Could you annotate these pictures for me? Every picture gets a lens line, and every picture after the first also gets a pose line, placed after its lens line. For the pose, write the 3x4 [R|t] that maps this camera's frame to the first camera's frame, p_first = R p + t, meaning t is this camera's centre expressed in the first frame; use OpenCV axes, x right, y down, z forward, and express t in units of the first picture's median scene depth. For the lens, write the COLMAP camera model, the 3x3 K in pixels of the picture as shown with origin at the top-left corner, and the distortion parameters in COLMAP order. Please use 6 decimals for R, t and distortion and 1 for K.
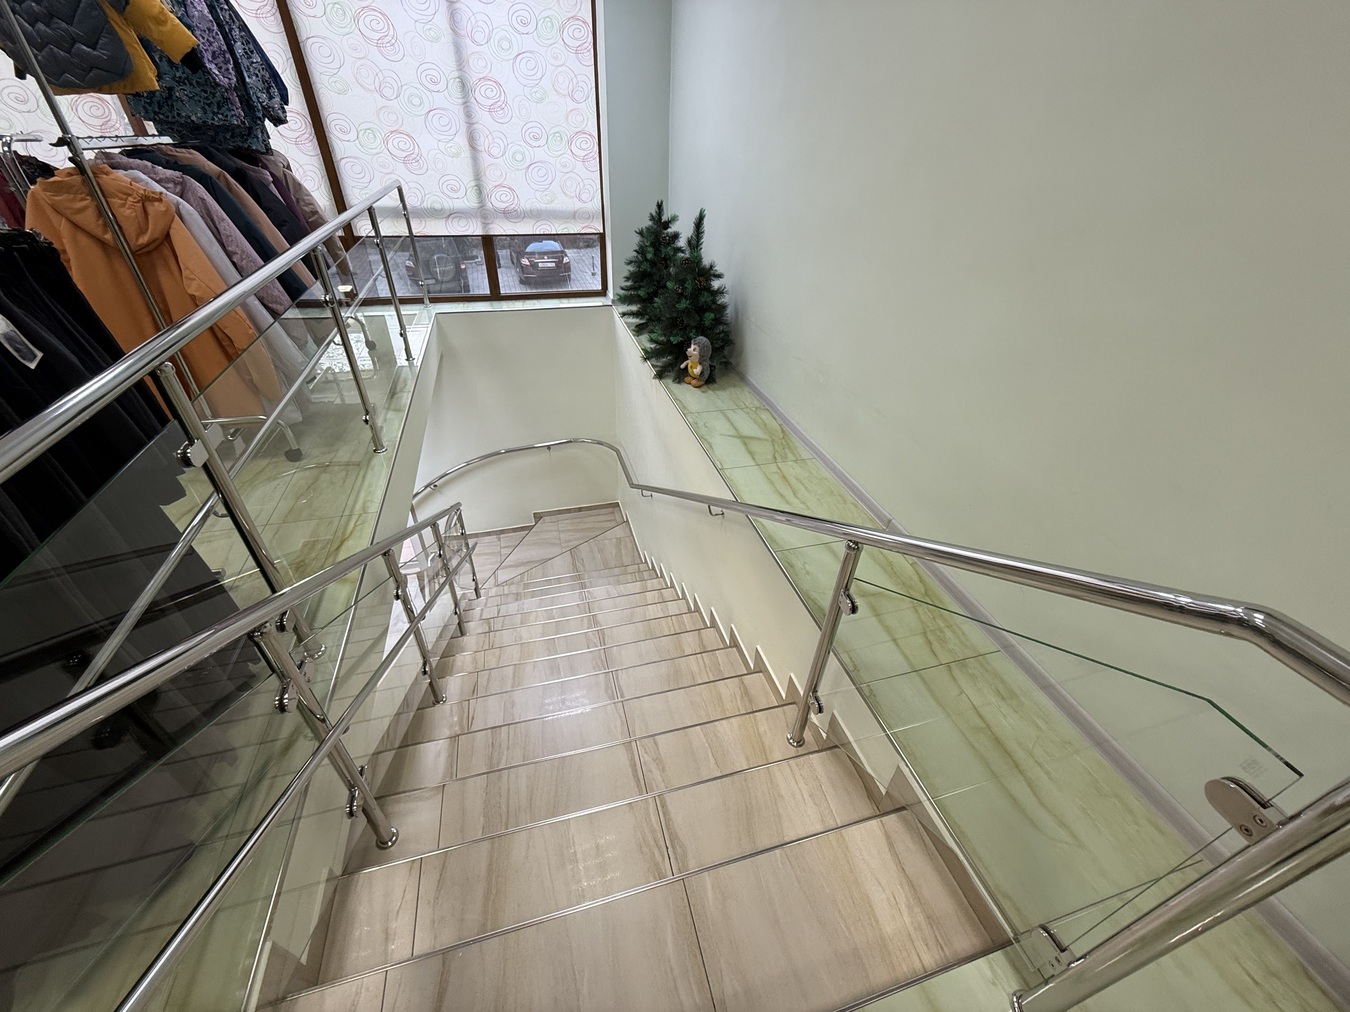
lens RADIAL K [[534.9, 0, 679.6], [0, 534.9, 507.3], [0, 0, 1]] dist [-0.001418, 0.000124]
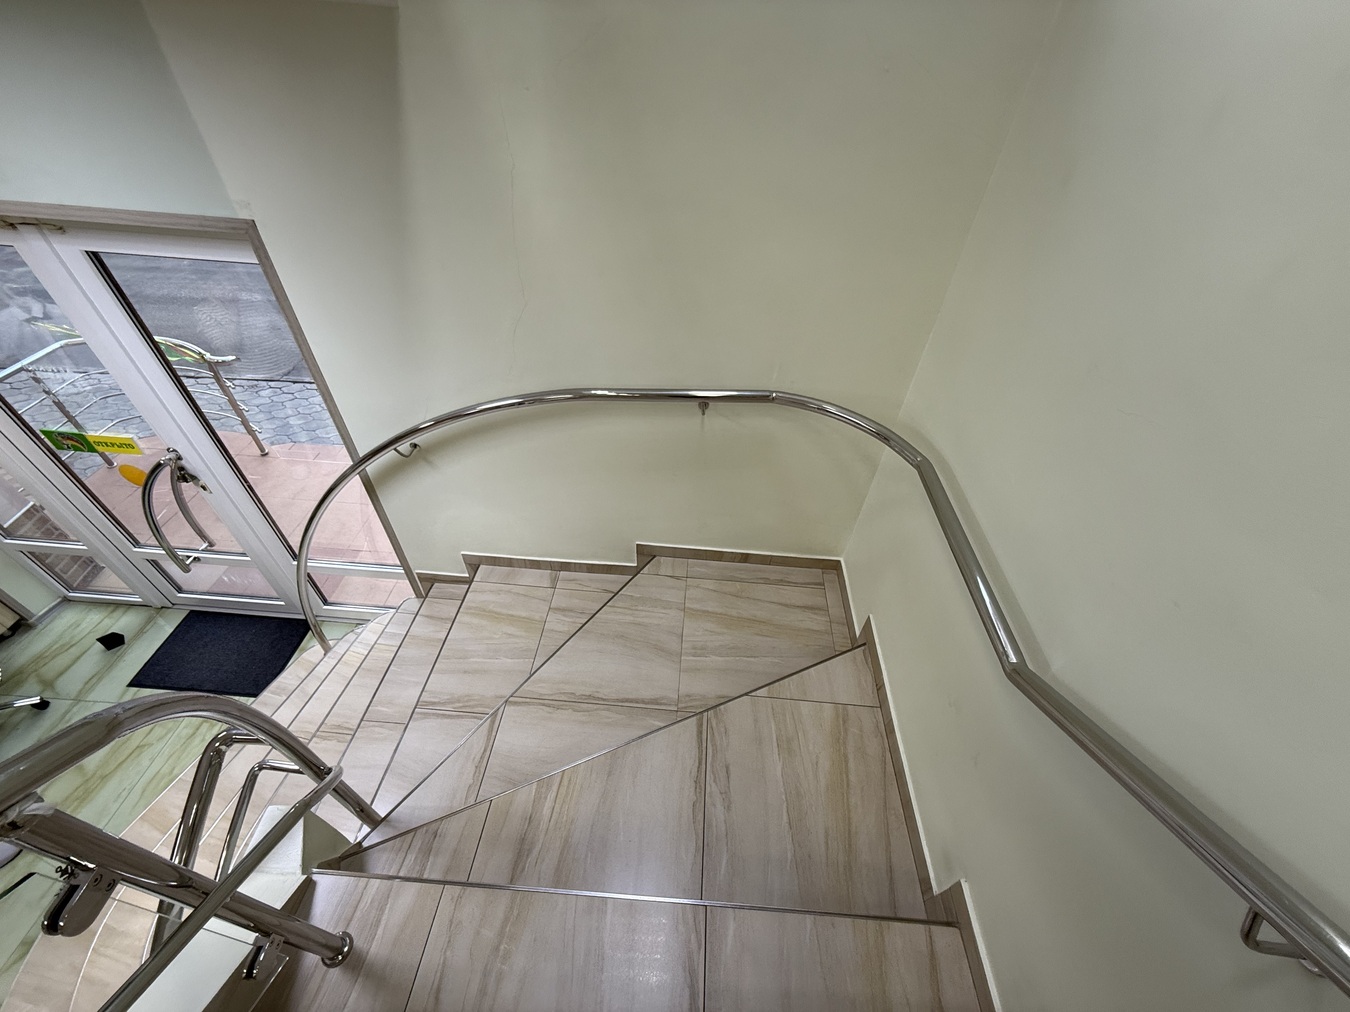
lens RADIAL K [[534.9, 0, 686.7], [0, 534.9, 508.7], [0, 0, 1]] dist [-0.001418, 0.000124]
pose [[0.945320, 0.237994, -0.222999, -0.292303], [-0.207252, 0.966296, 0.152704, -0.176352], [0.251826, -0.098137, 0.962784, 1.187591]]
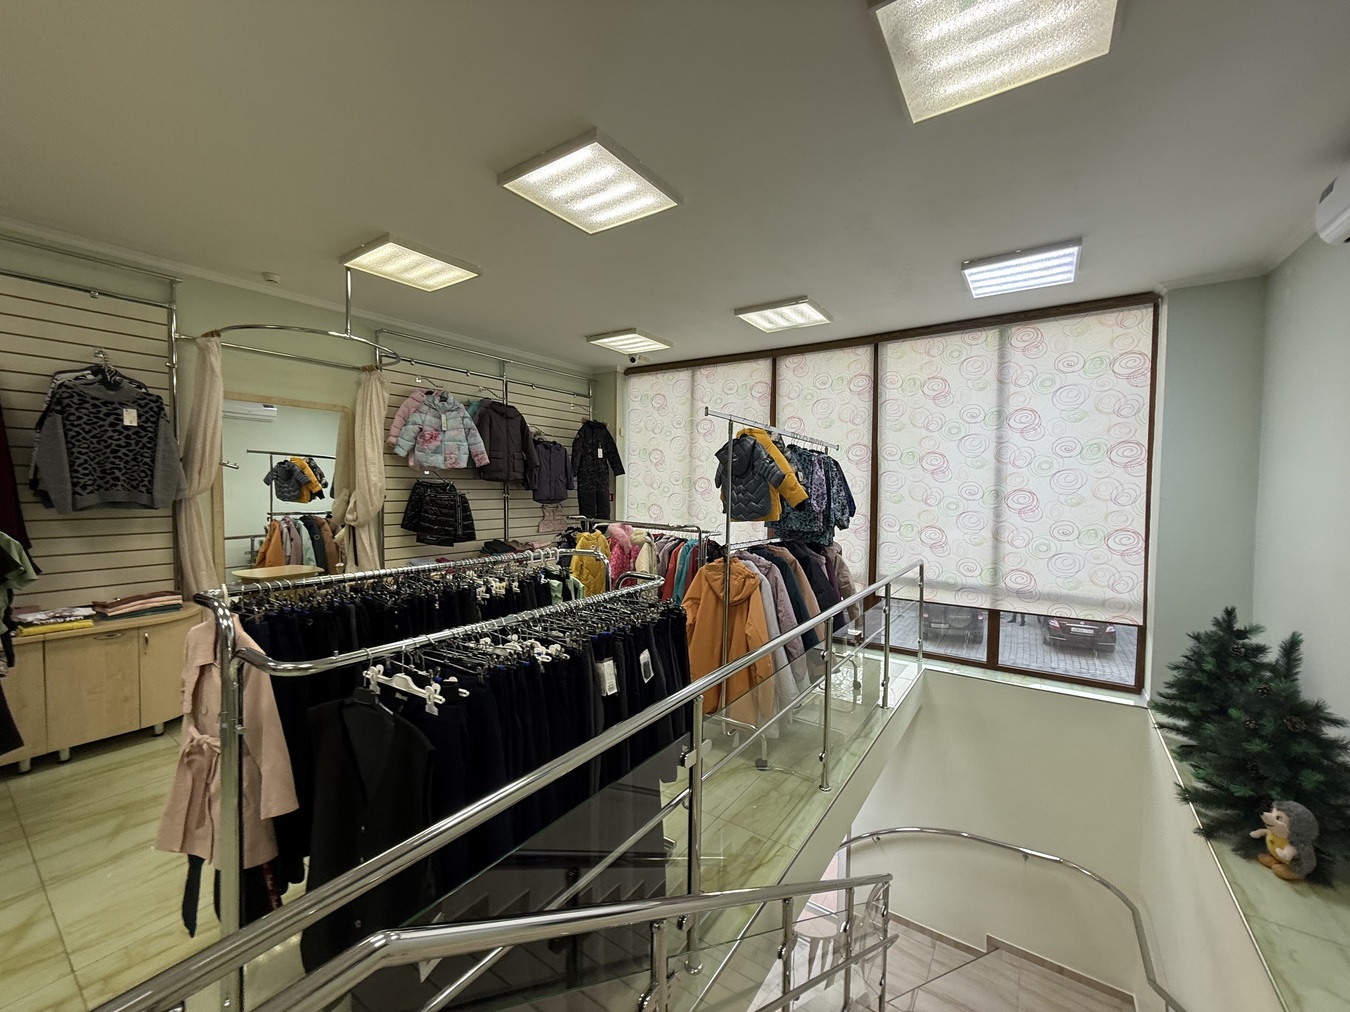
lens RADIAL K [[534.9, 0, 680.6], [0, 534.9, 506.7], [0, 0, 1]] dist [-0.001418, 0.000124]
pose [[0.638817, -0.001983, -0.769356, 0.070408], [-0.436507, 0.822530, -0.364563, -0.046848], [0.633542, 0.568718, 0.524580, -0.058096]]
